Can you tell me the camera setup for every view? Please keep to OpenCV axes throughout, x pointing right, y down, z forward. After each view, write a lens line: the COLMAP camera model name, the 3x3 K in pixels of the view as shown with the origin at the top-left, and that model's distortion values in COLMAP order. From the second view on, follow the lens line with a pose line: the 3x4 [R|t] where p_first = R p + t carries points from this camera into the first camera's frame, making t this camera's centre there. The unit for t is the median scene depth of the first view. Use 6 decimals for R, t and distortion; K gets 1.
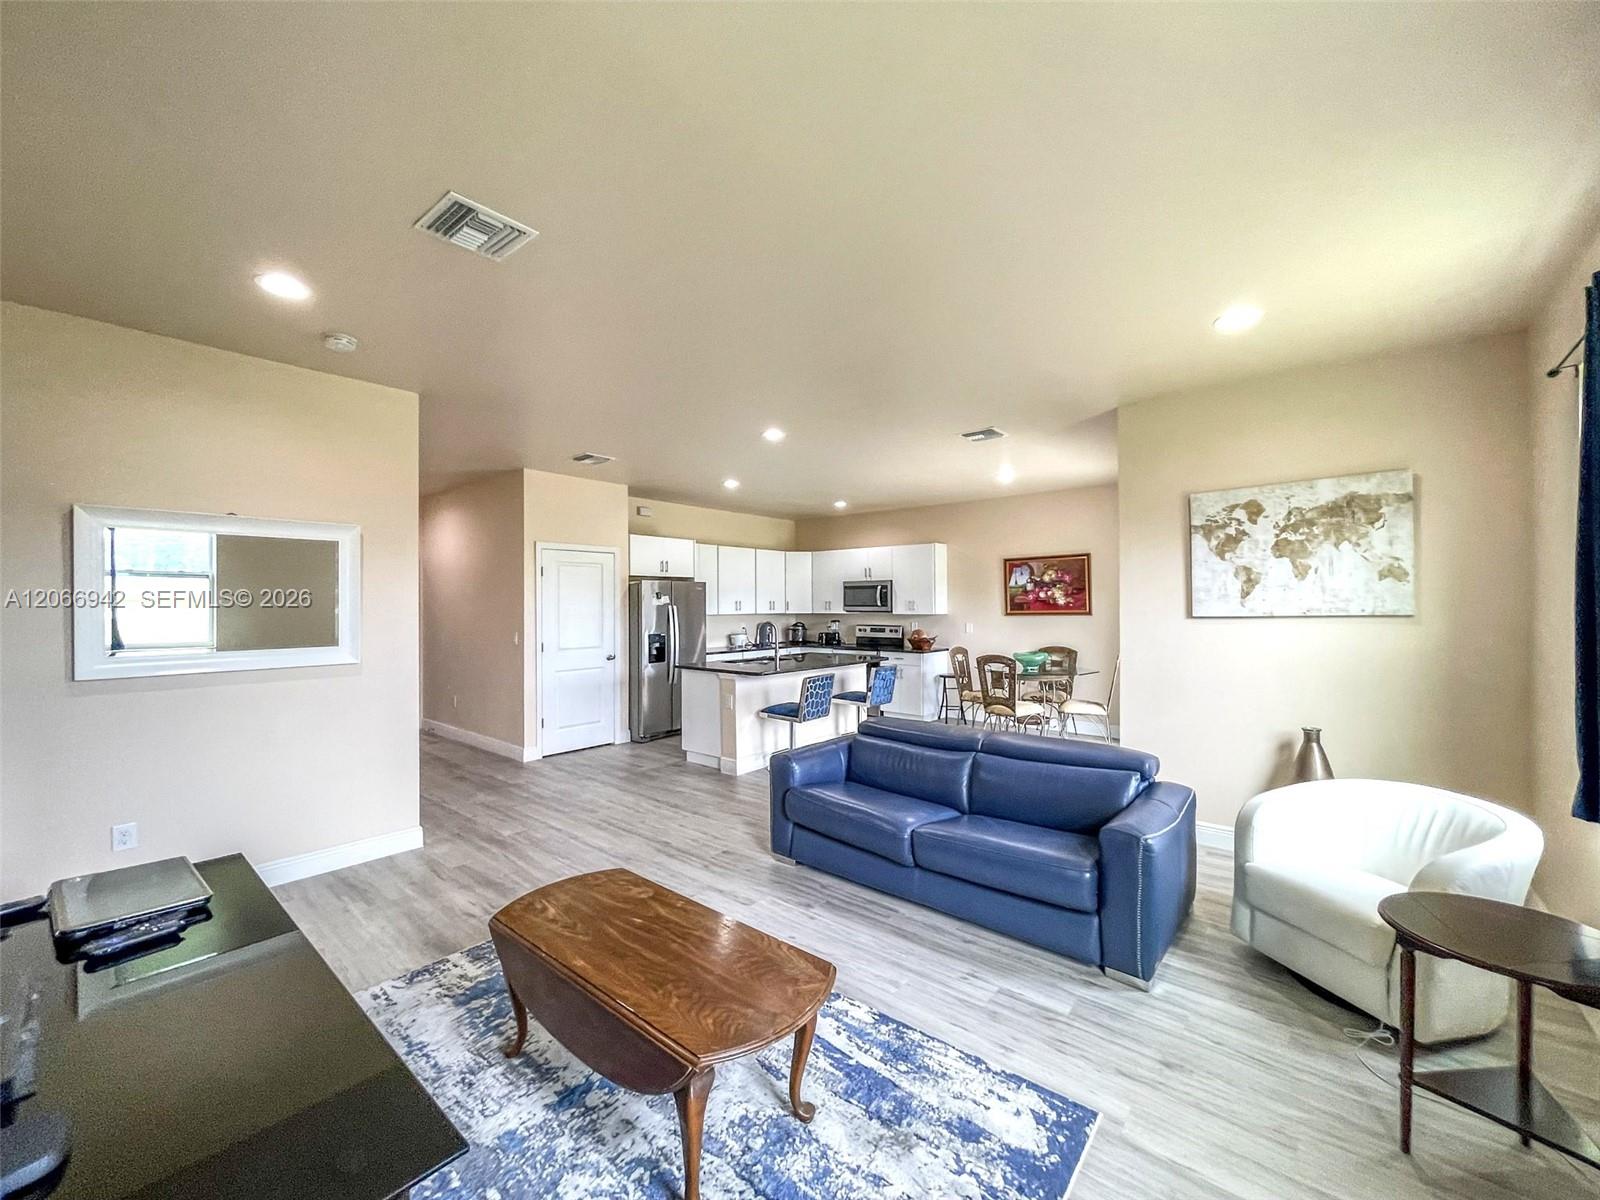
lens RADIAL K [[643.4, 0, 792.9], [0, 643.4, 599.6], [0, 0, 1]] dist [-0.000676, 0.000866]
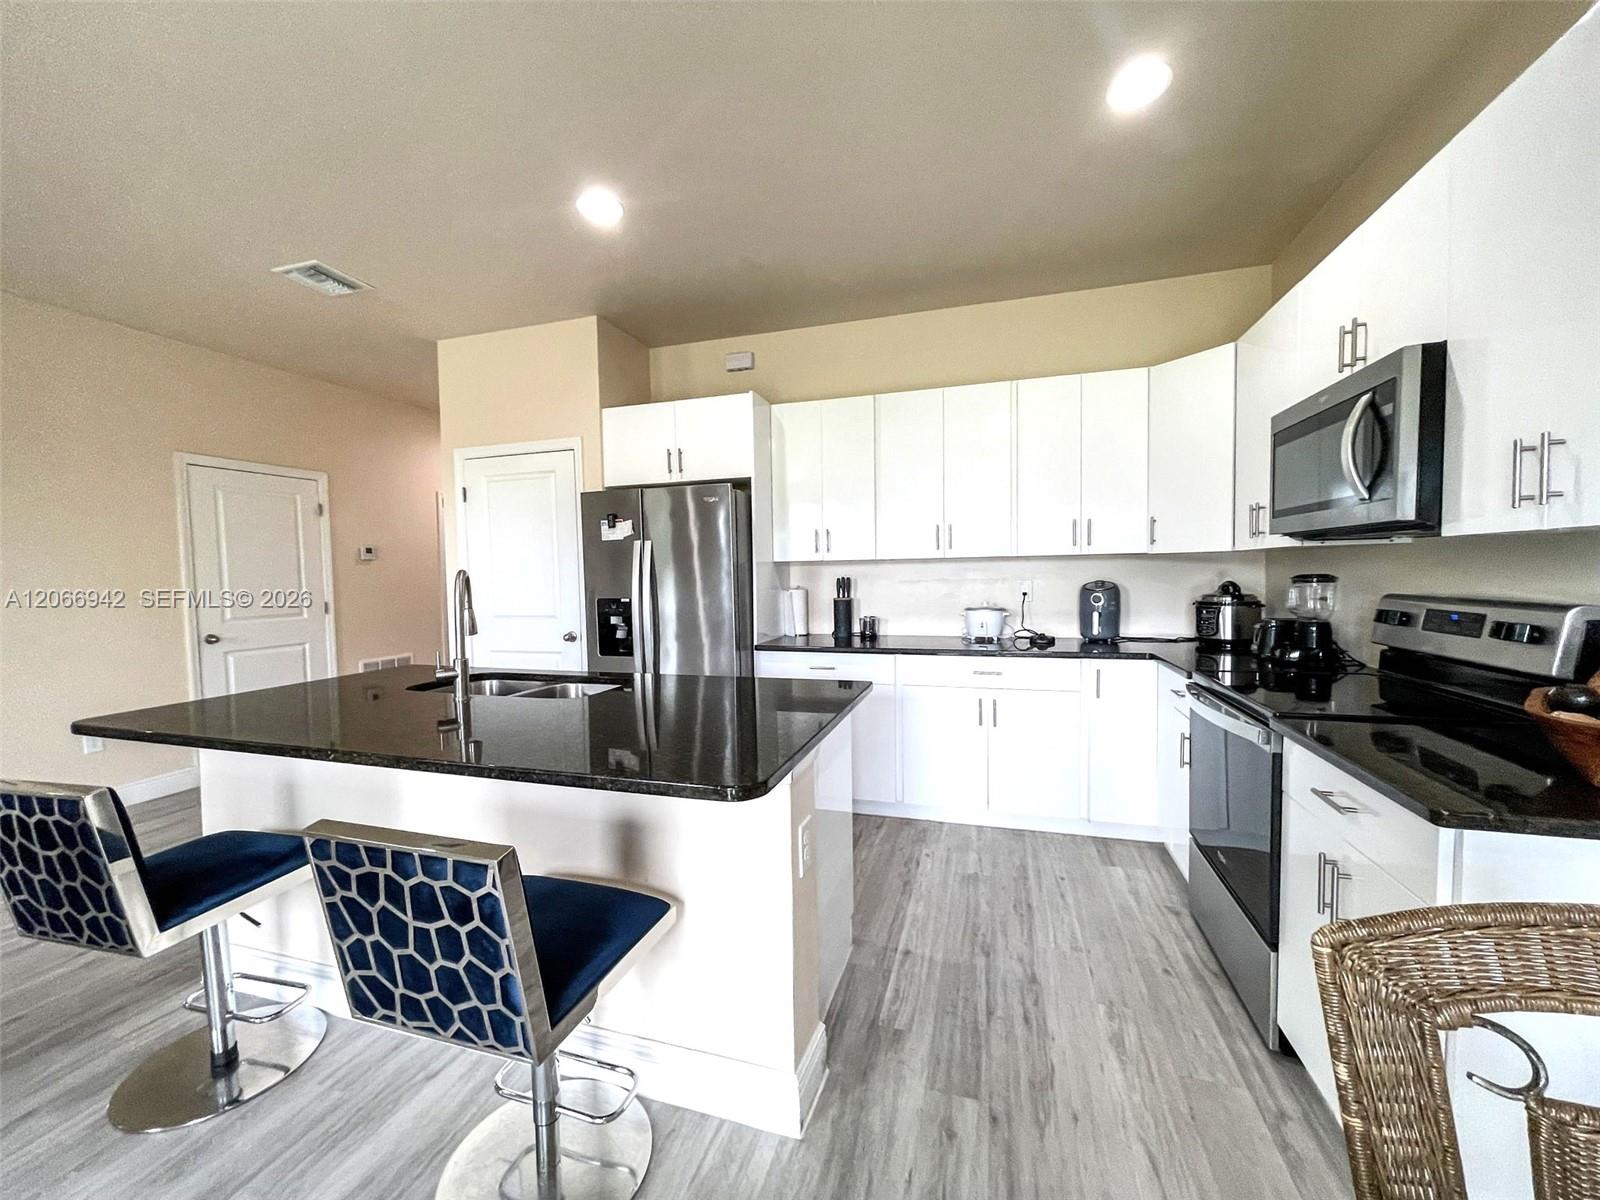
lens RADIAL K [[643.4, 0, 792.9], [0, 643.4, 604.9], [0, 0, 1]] dist [-0.000676, 0.000866]
pose [[0.391674, 0.046535, -0.918926, 0.302787], [0.022488, 0.997938, 0.060121, 0.031506], [0.919829, -0.044212, 0.389820, 0.933161]]
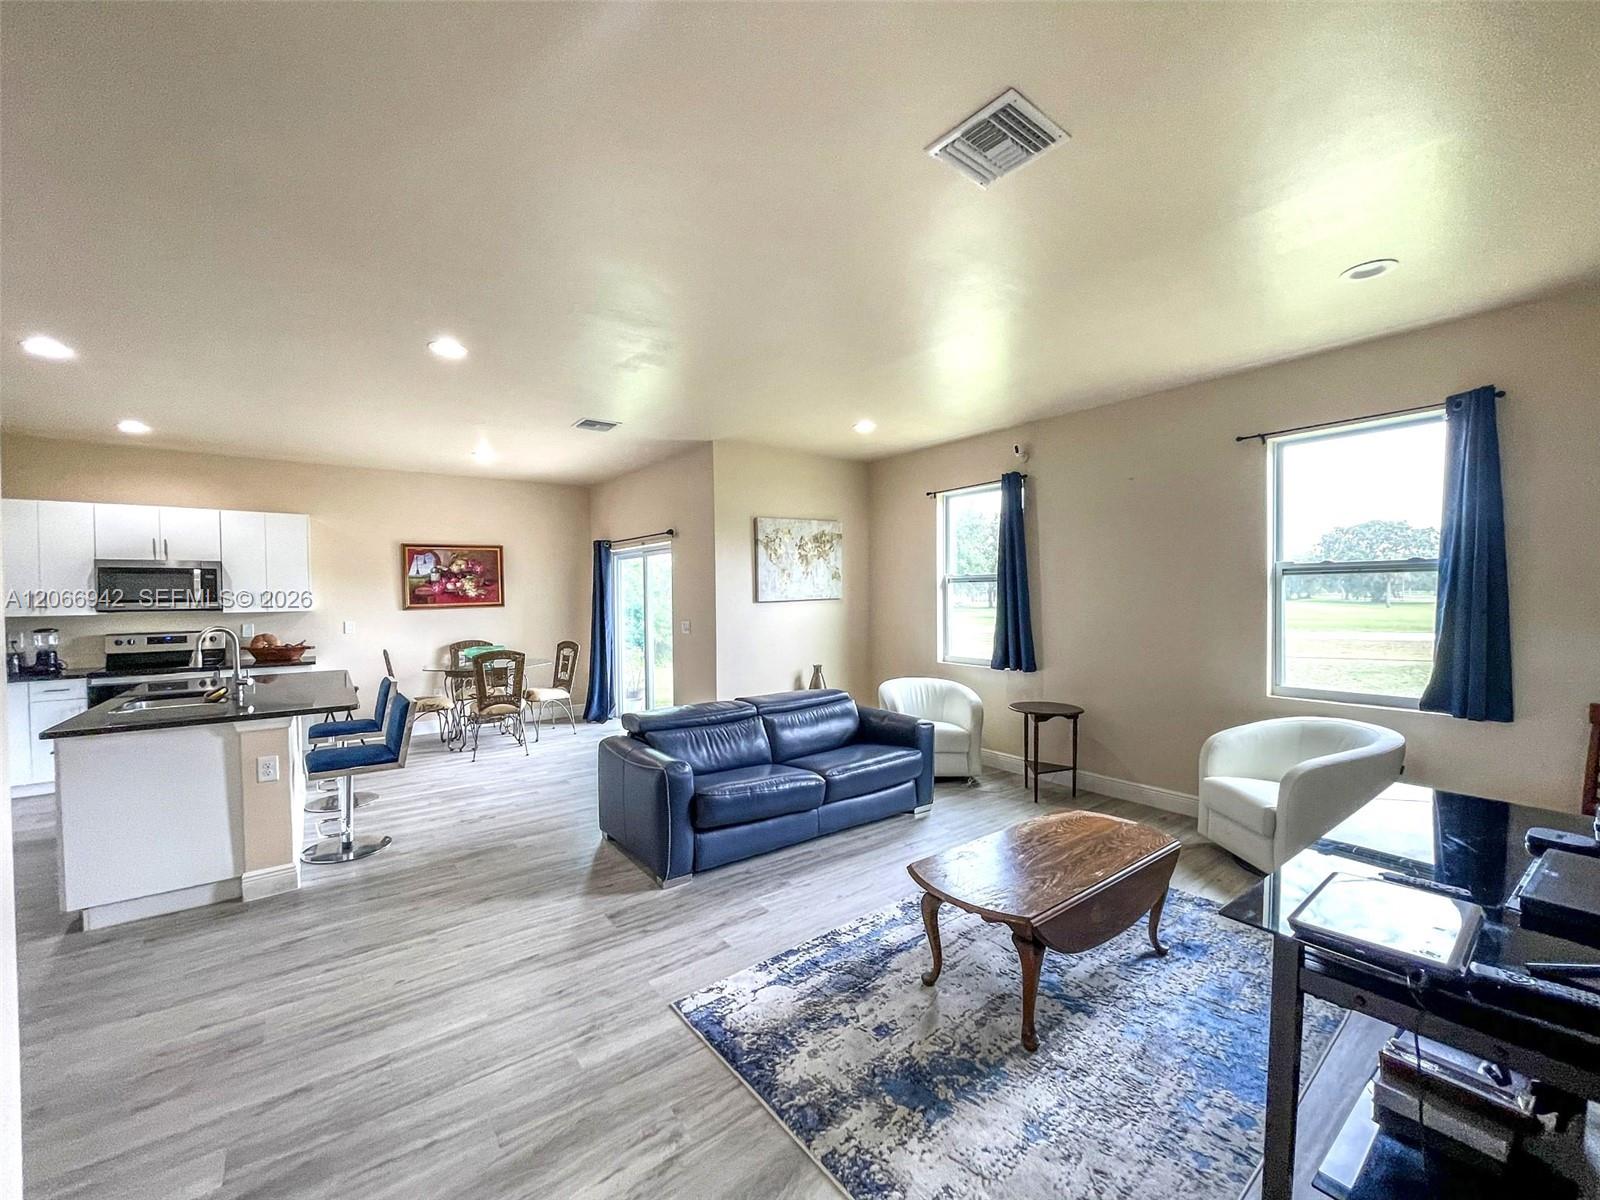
lens RADIAL K [[643.4, 0, 792.1], [0, 643.4, 598.4], [0, 0, 1]] dist [-0.000676, 0.000866]
pose [[0.221323, -0.006388, 0.975180, -0.439392], [0.002083, 0.999979, 0.006078, 0.005953], [-0.975198, 0.000686, 0.221332, 0.341573]]
